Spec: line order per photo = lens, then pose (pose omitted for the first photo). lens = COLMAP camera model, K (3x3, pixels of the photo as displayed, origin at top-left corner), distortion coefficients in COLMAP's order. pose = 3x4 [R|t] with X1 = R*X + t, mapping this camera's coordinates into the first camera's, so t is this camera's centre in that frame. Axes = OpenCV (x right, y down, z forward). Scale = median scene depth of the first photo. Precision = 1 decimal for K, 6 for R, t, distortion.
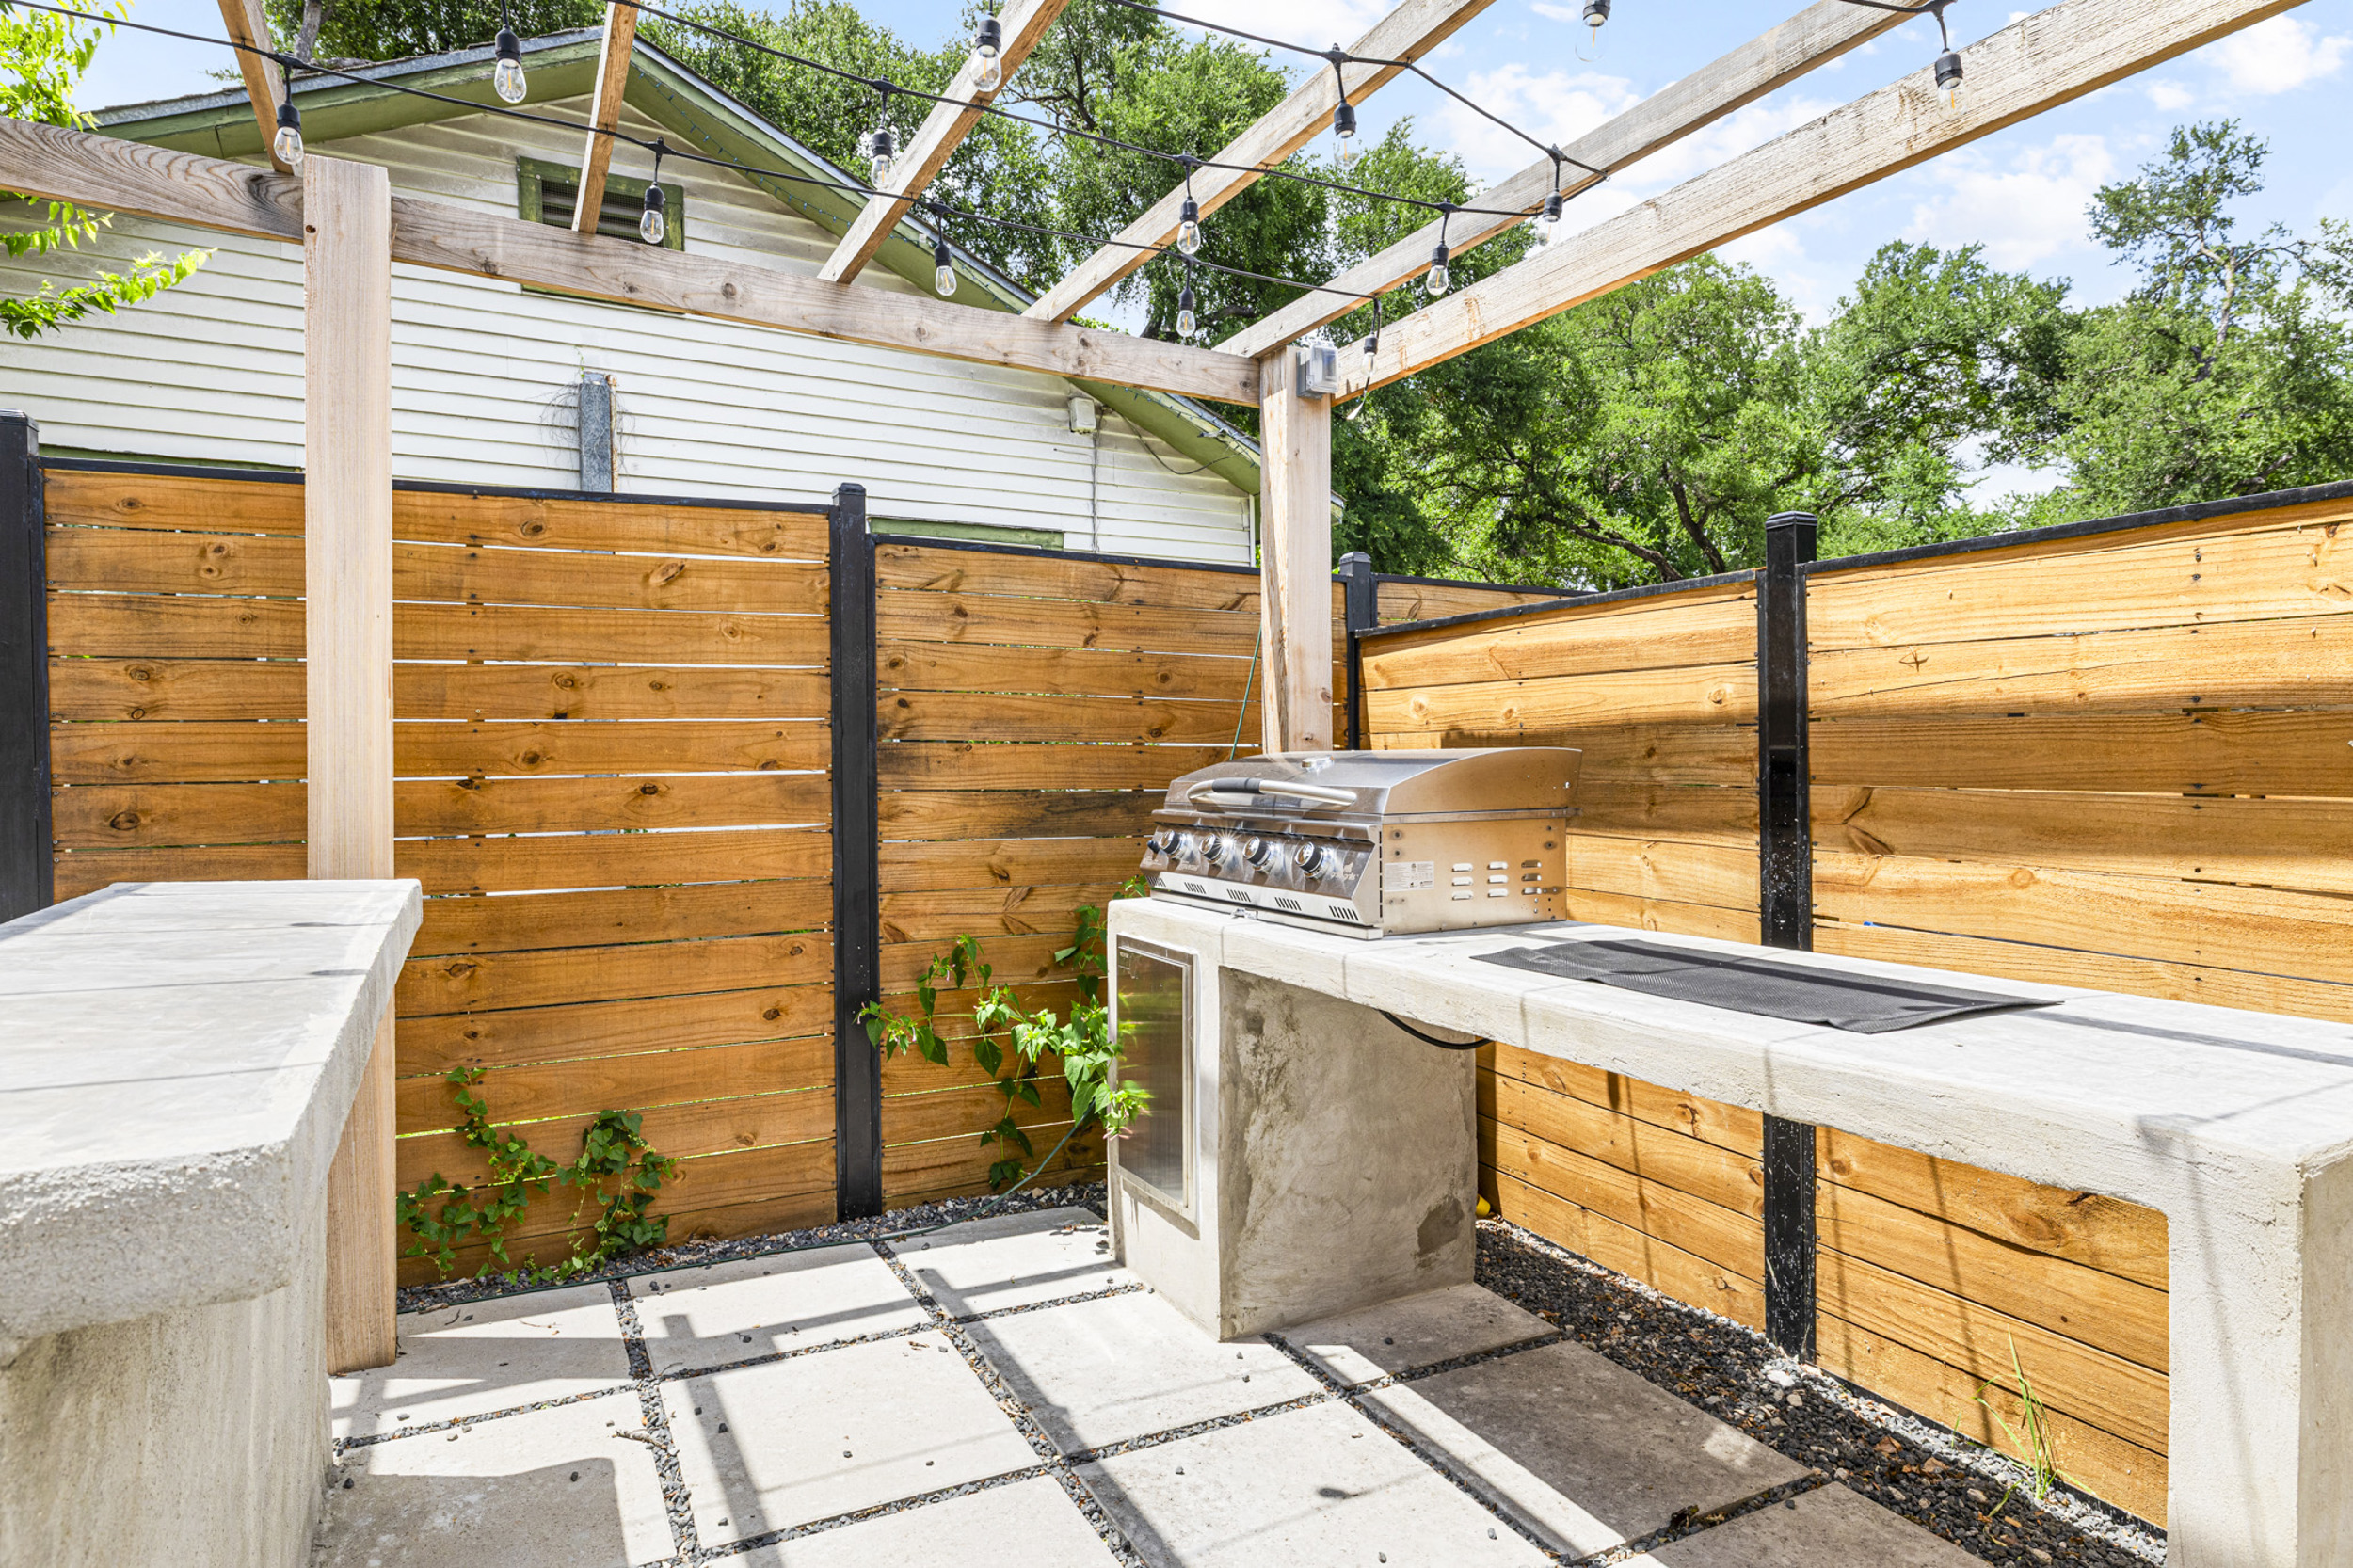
lens RADIAL K [[1306.1, 0, 1131.4], [0, 1306.1, 766.4], [0, 0, 1]] dist [-0.001988, 0.004410]
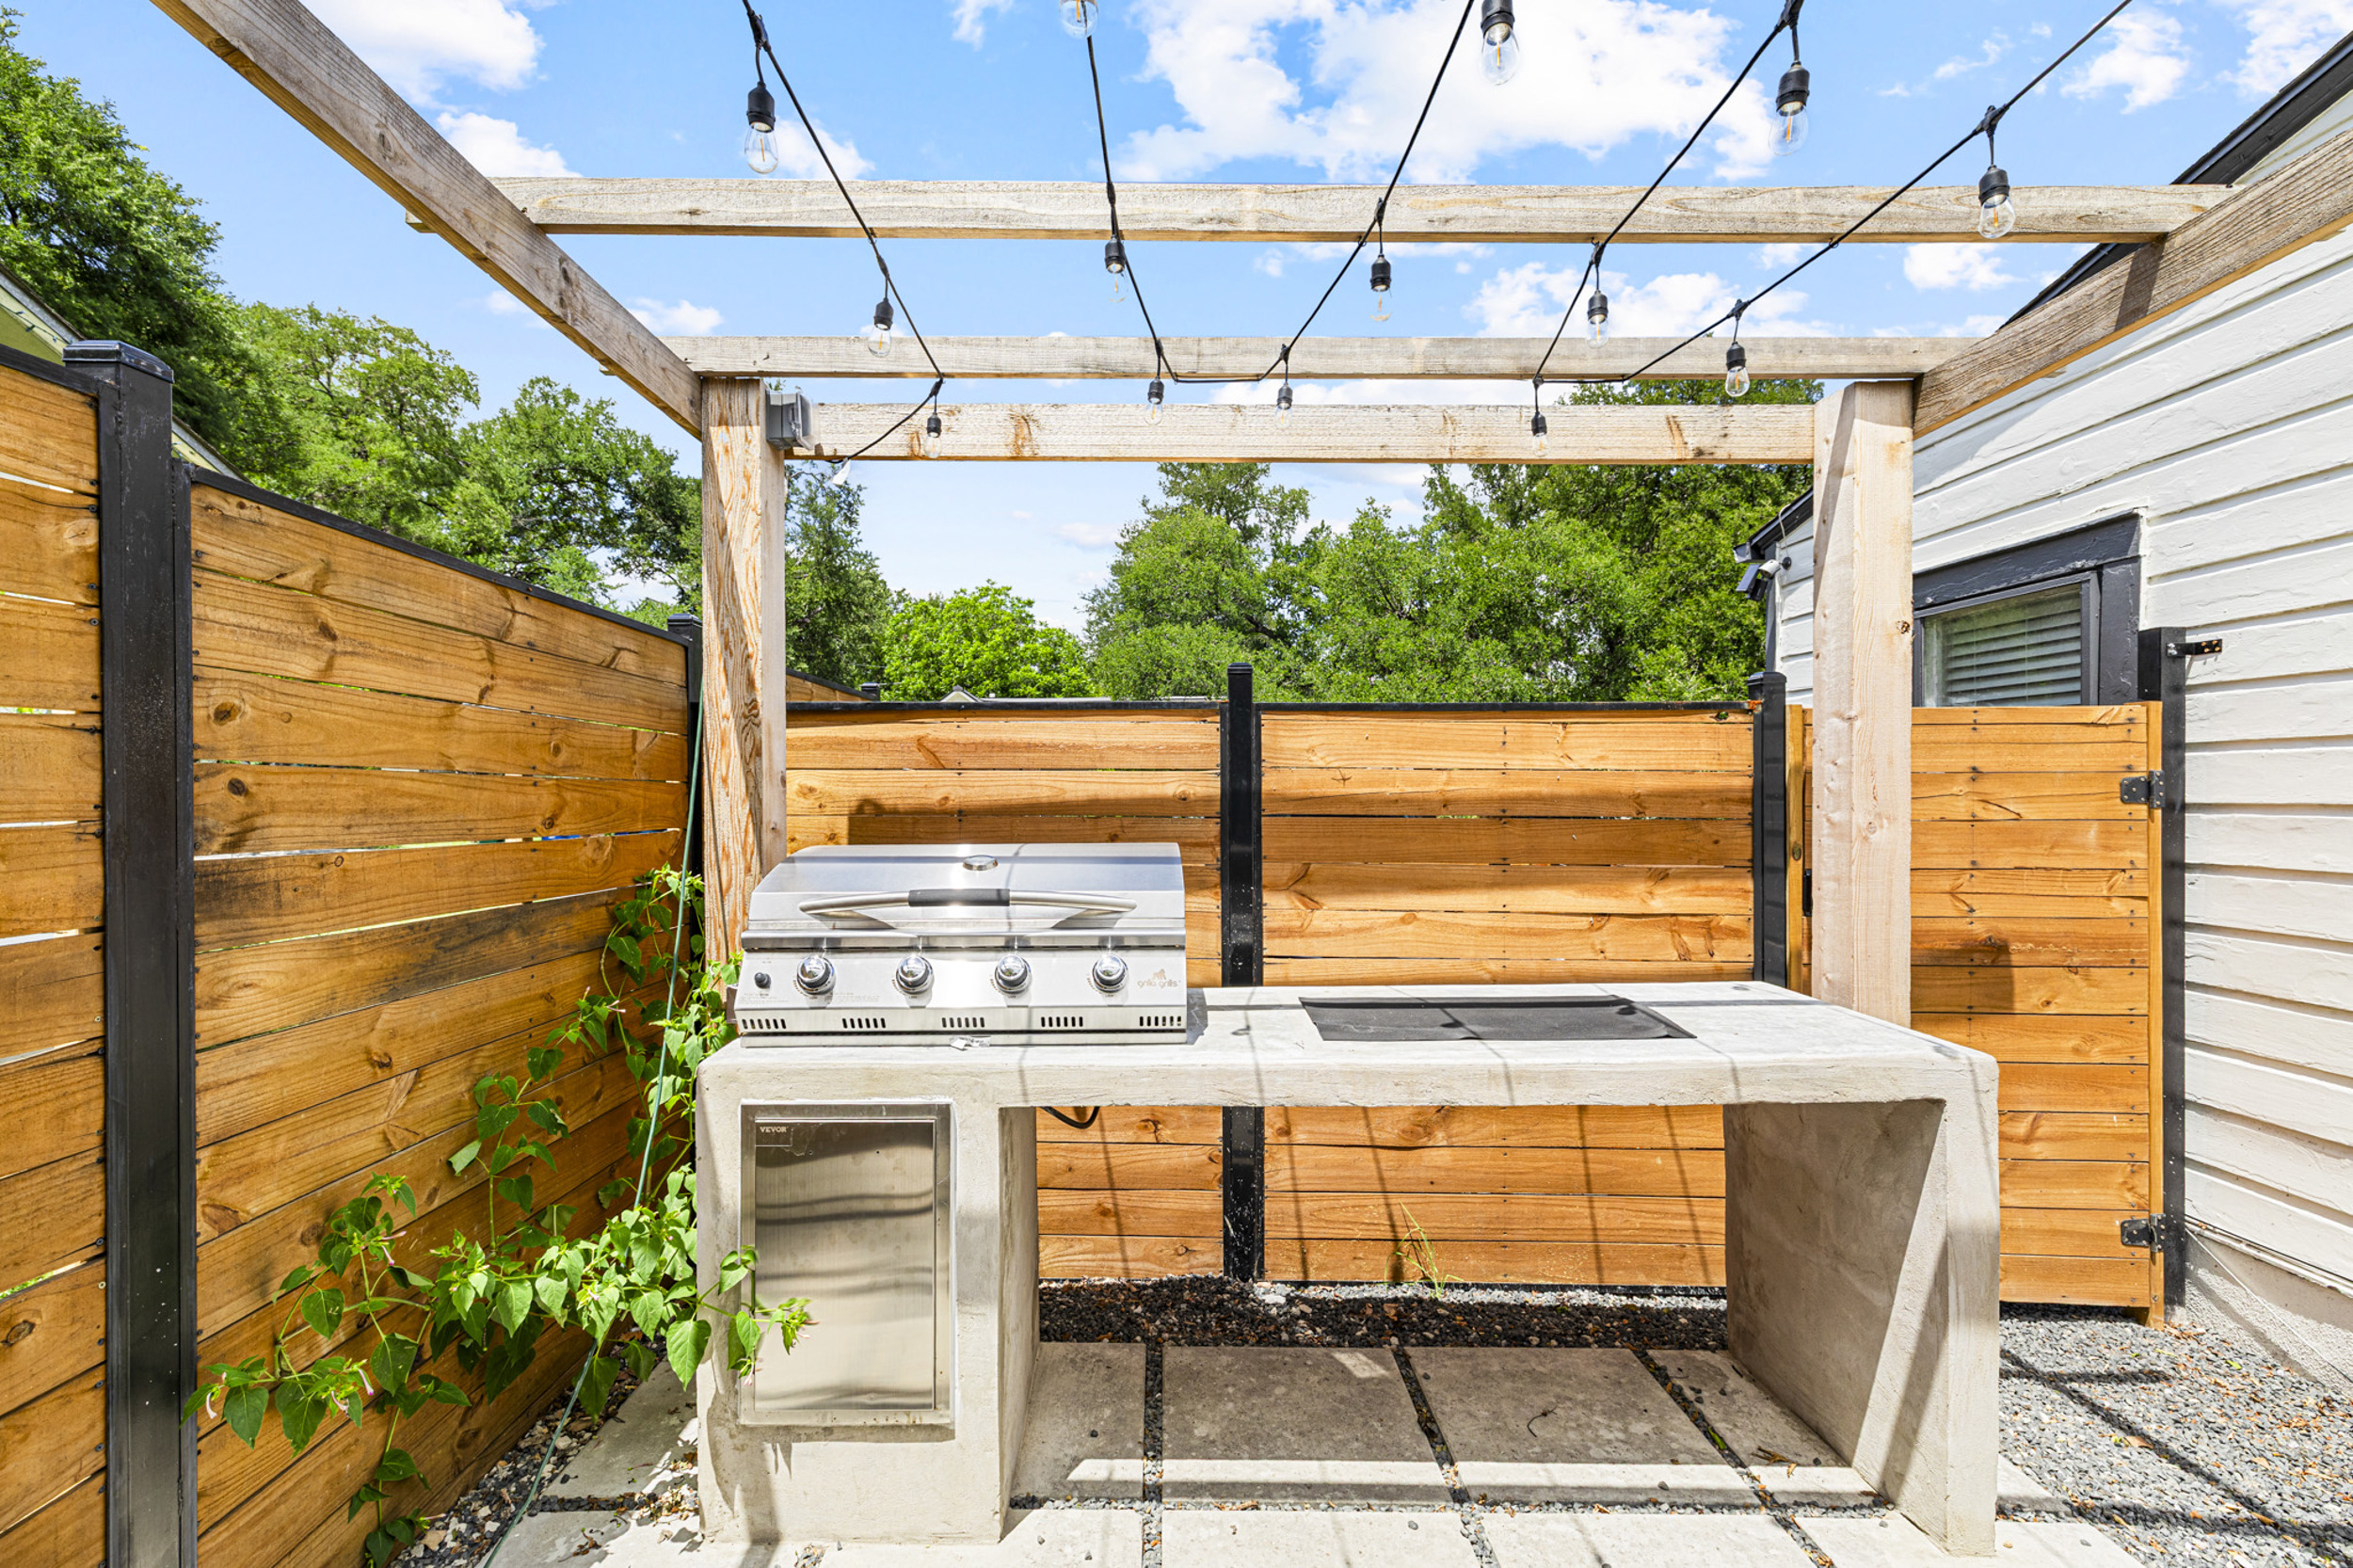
lens RADIAL K [[1041.0, 0, 1171.0], [0, 1041.0, 796.9], [0, 0, 1]] dist [0.007986, 0.000567]
pose [[0.439707, -0.001525, 0.898140, -0.405582], [0.004789, 0.999988, -0.000646, -0.043453], [-0.898129, 0.004586, 0.439709, 0.471907]]
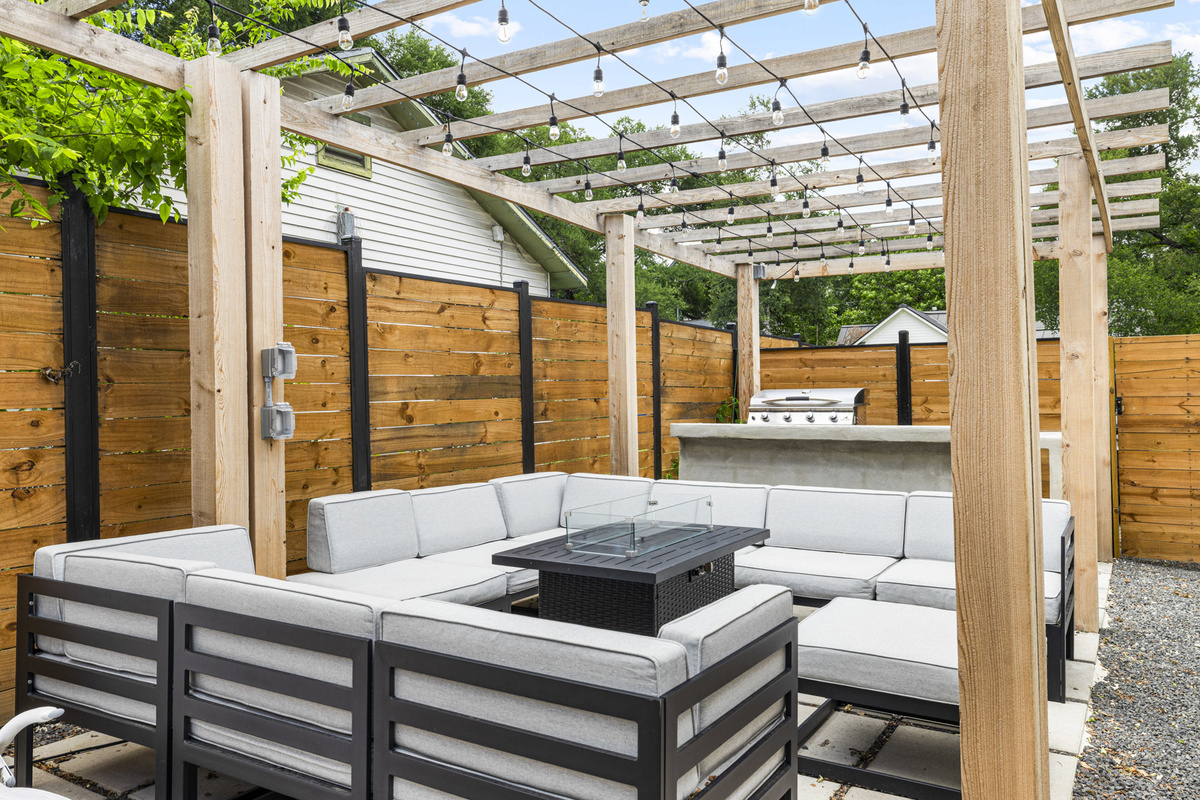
lens RADIAL K [[904.1, 0, 602.3], [0, 904.1, 379.4], [0, 0, 1]] dist [-0.001291, 0.002530]
pose [[0.844306, 0.001084, 0.535860, -1.450257], [0.012813, 0.999671, -0.022211, 0.008681], [-0.535708, 0.025619, 0.844014, -0.703866]]
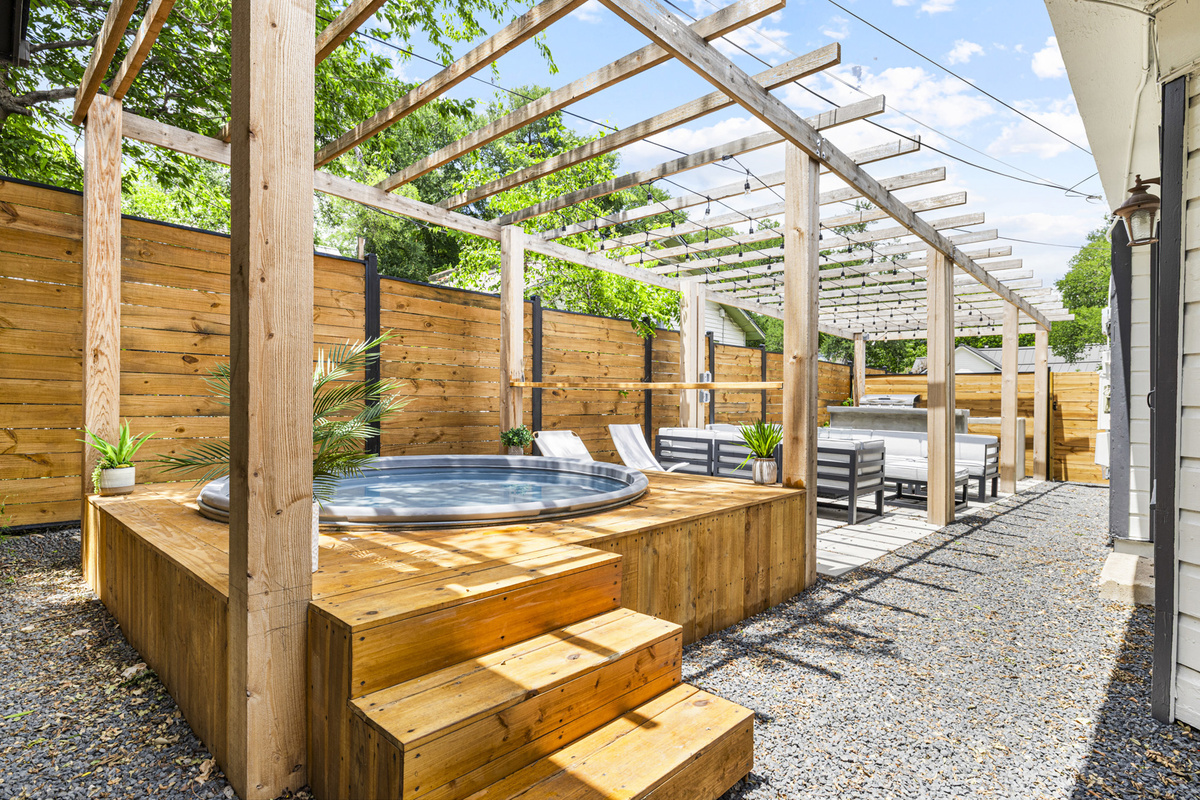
lens RADIAL K [[616.1, 0, 596.7], [0, 616.1, 411.9], [0, 0, 1]] dist [-0.001316, 0.001027]
pose [[0.940274, 0.009697, 0.340282, -2.296034], [-0.014902, 0.999808, 0.012685, 0.058908], [-0.340093, -0.016999, 0.940238, -1.534971]]
